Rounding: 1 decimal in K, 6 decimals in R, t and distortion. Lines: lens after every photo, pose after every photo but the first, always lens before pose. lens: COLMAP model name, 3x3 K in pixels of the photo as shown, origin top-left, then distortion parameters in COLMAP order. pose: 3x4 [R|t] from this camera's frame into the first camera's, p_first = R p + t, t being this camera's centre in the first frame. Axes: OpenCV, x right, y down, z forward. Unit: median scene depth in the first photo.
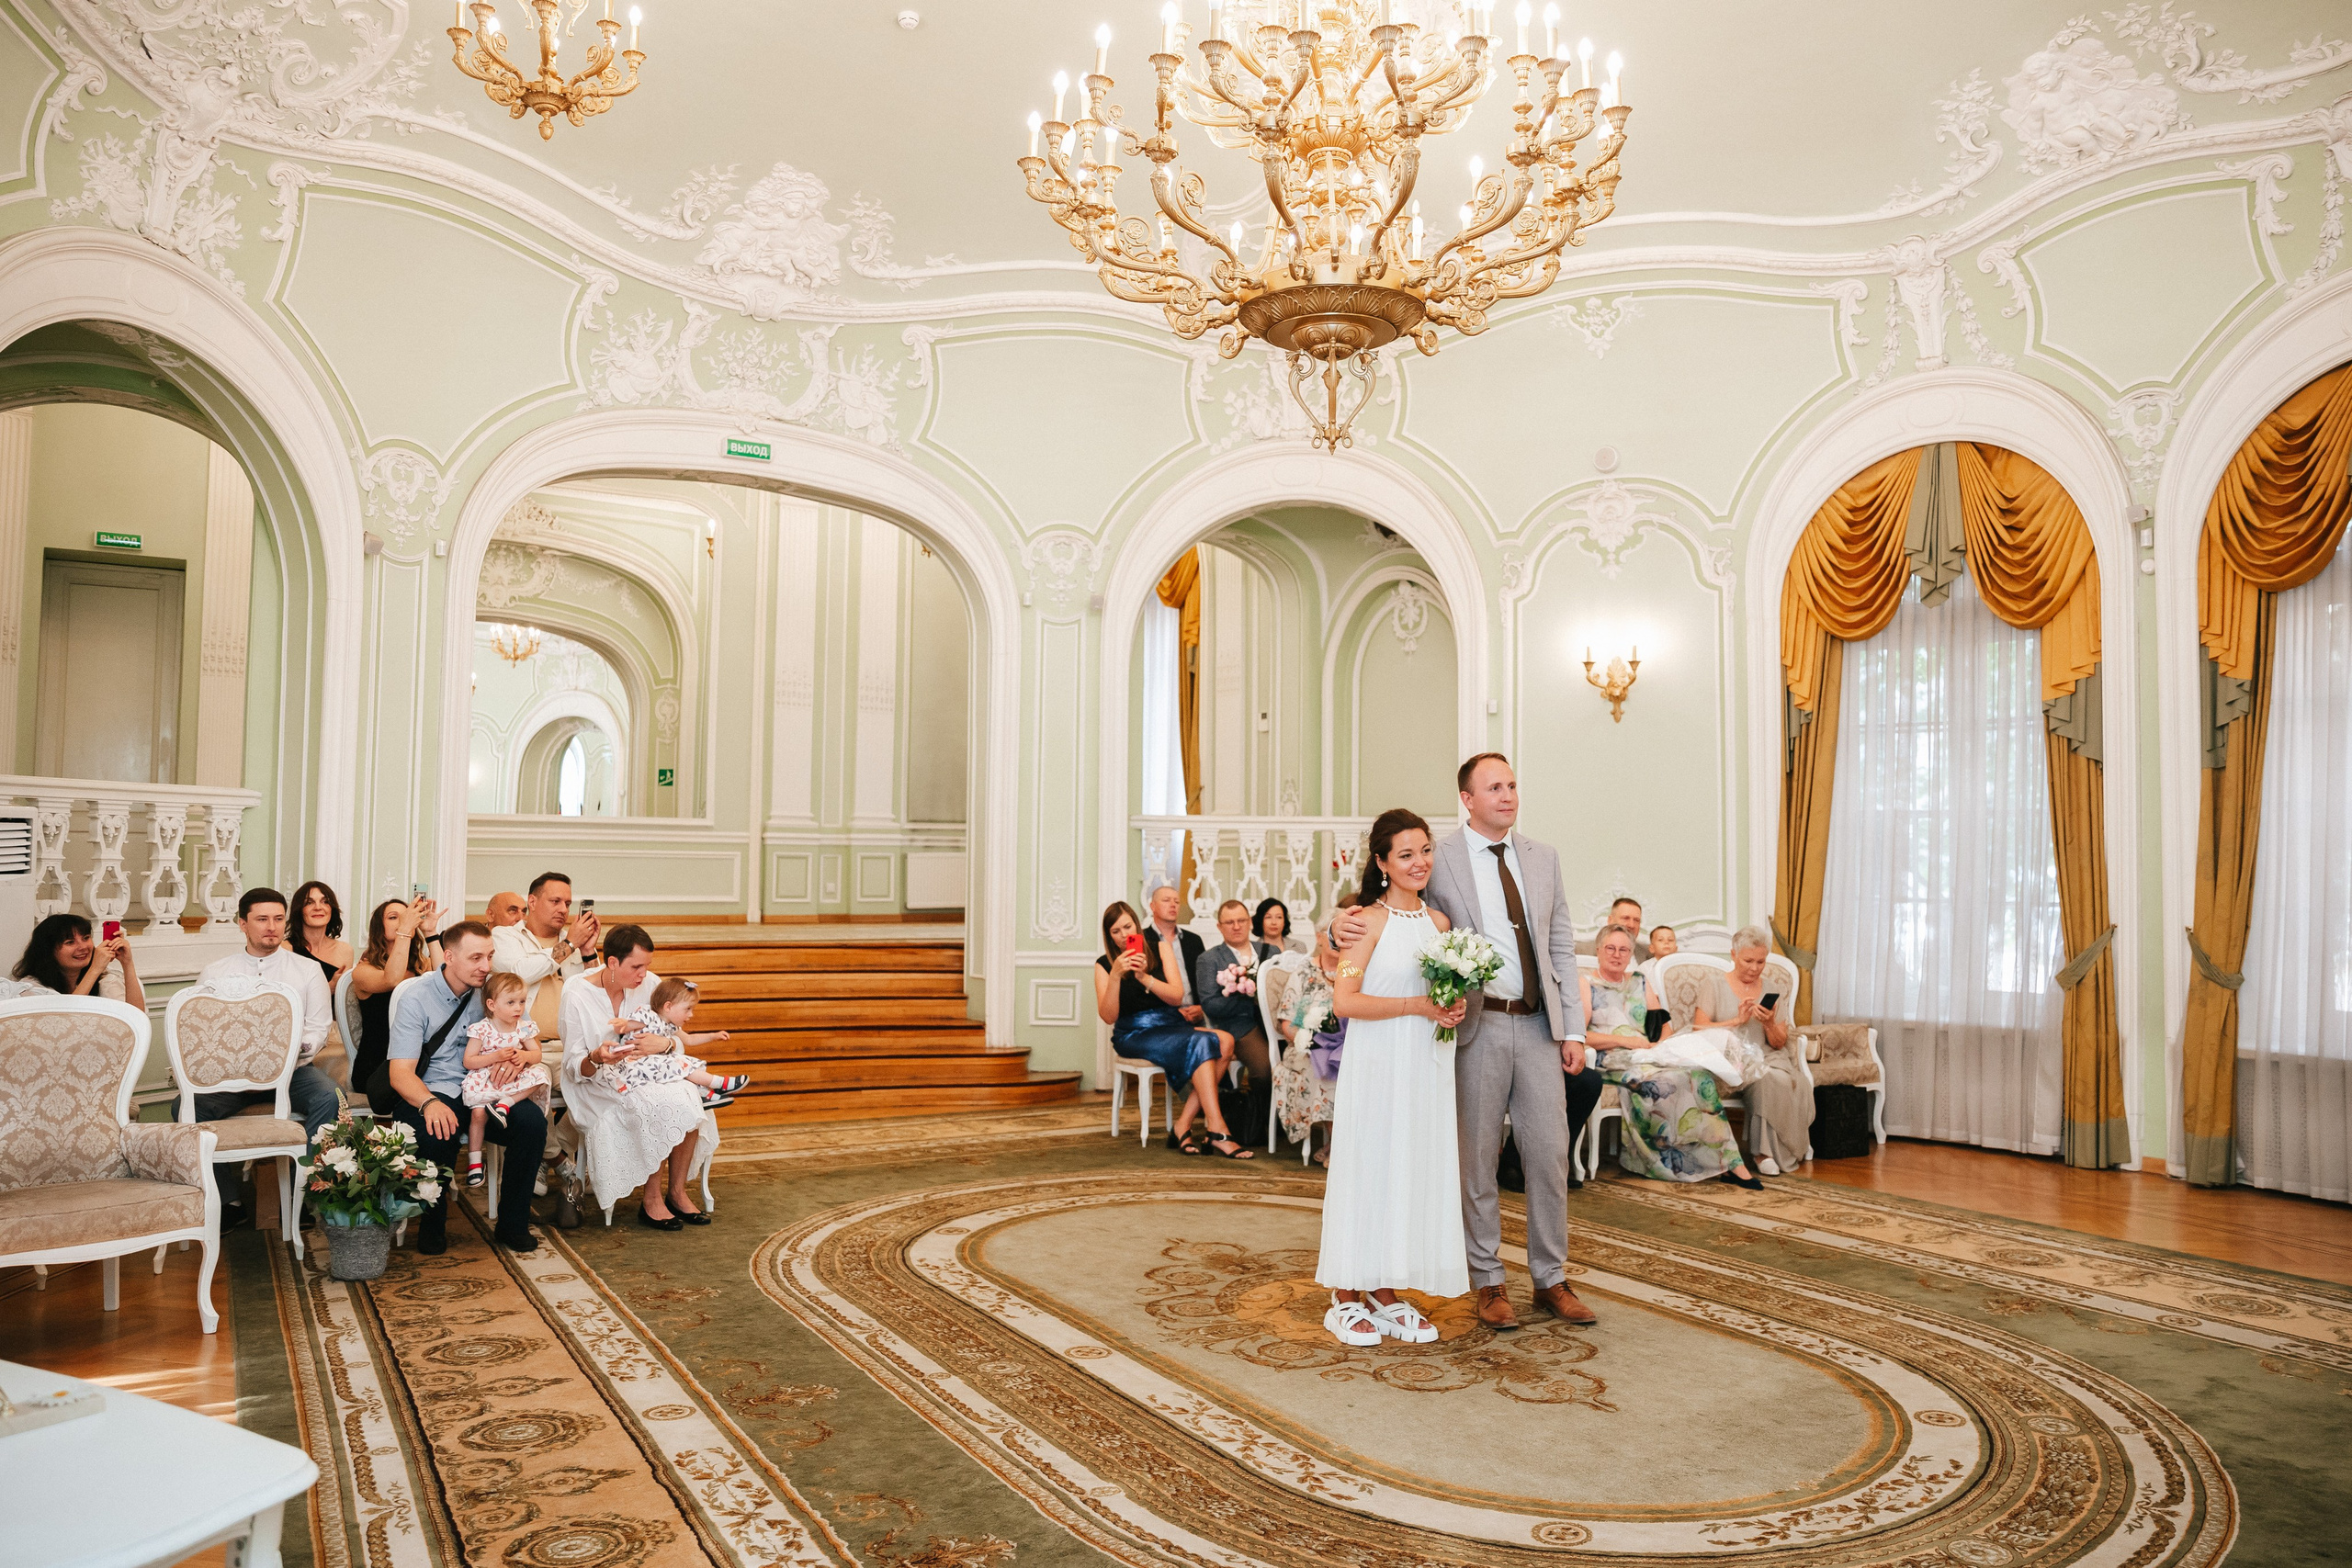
lens RADIAL K [[1649.0, 0, 1137.3], [0, 1649.0, 785.4], [0, 0, 1]] dist [-0.084569, 0.054351]
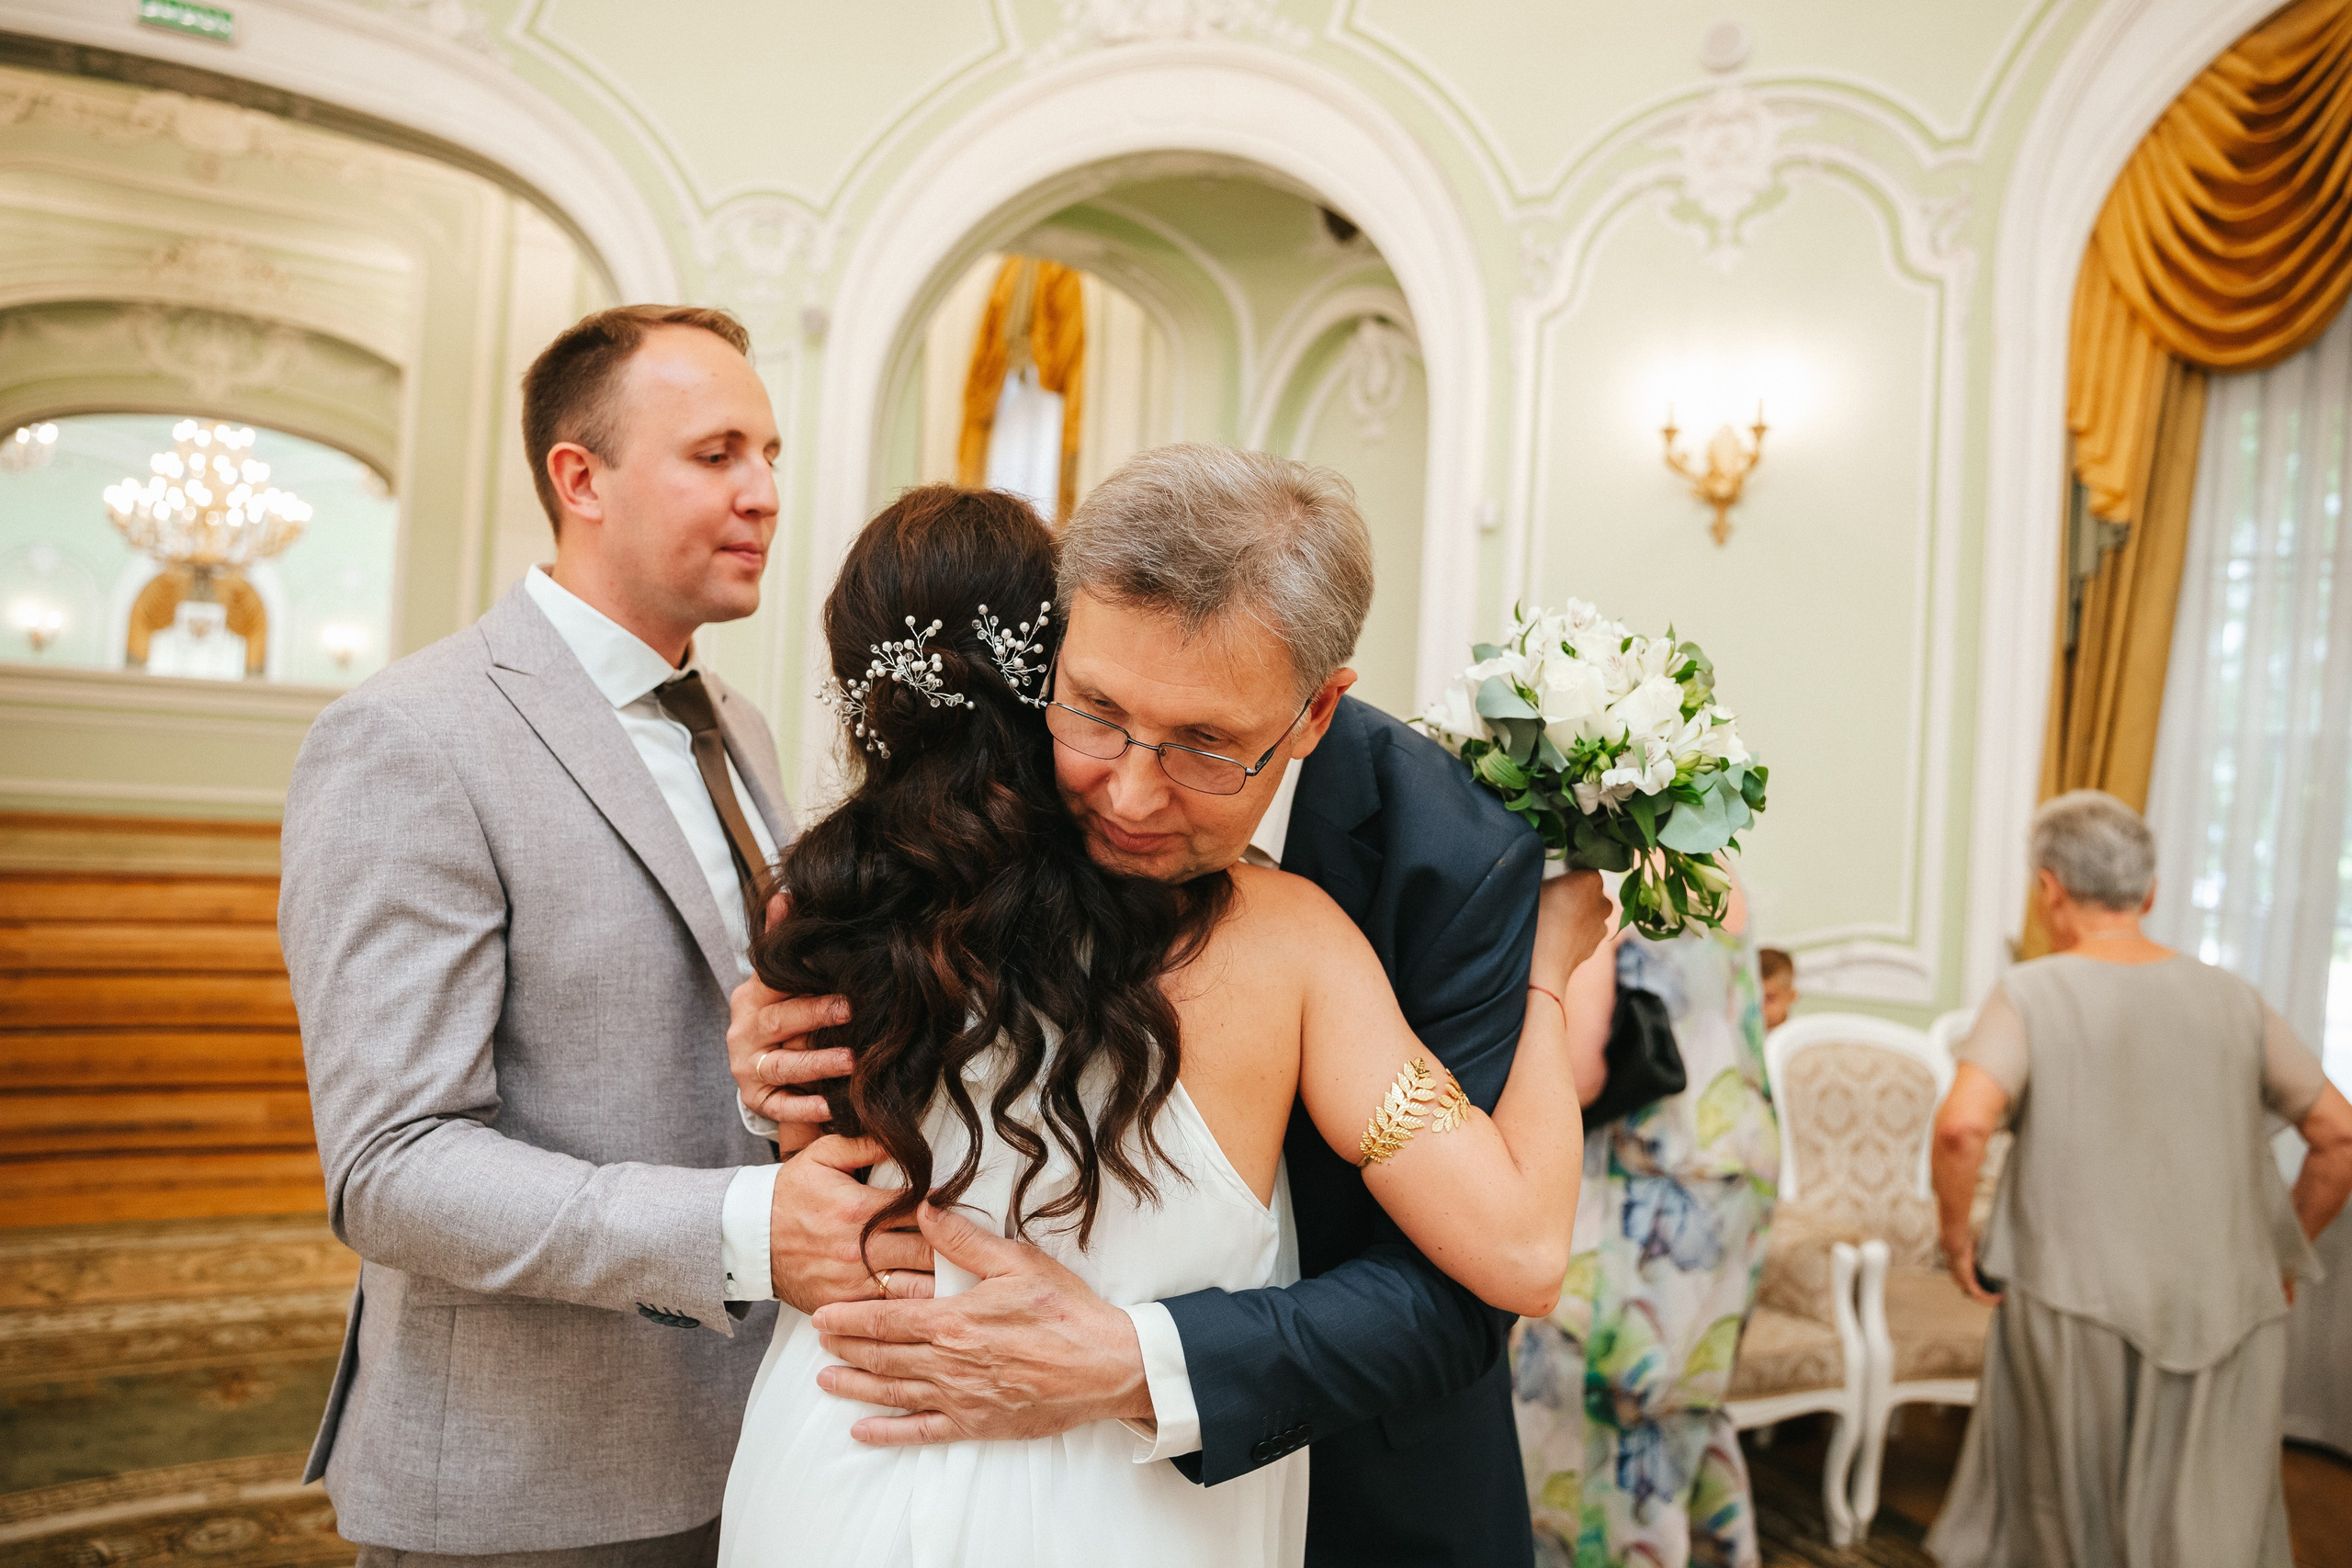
lens RADIAL K [[1780.3, 0, 1106.4], [0, 1780.3, 767.2], [0, 0, 1]] dist [-0.049590, 0.041064]
pose [[0.997310, 0.045311, -0.057617, 0.144608], [-0.043154, 0.998340, 0.038156, 0.020057], [0.059250, -0.035566, 0.997609, 0.456984]]
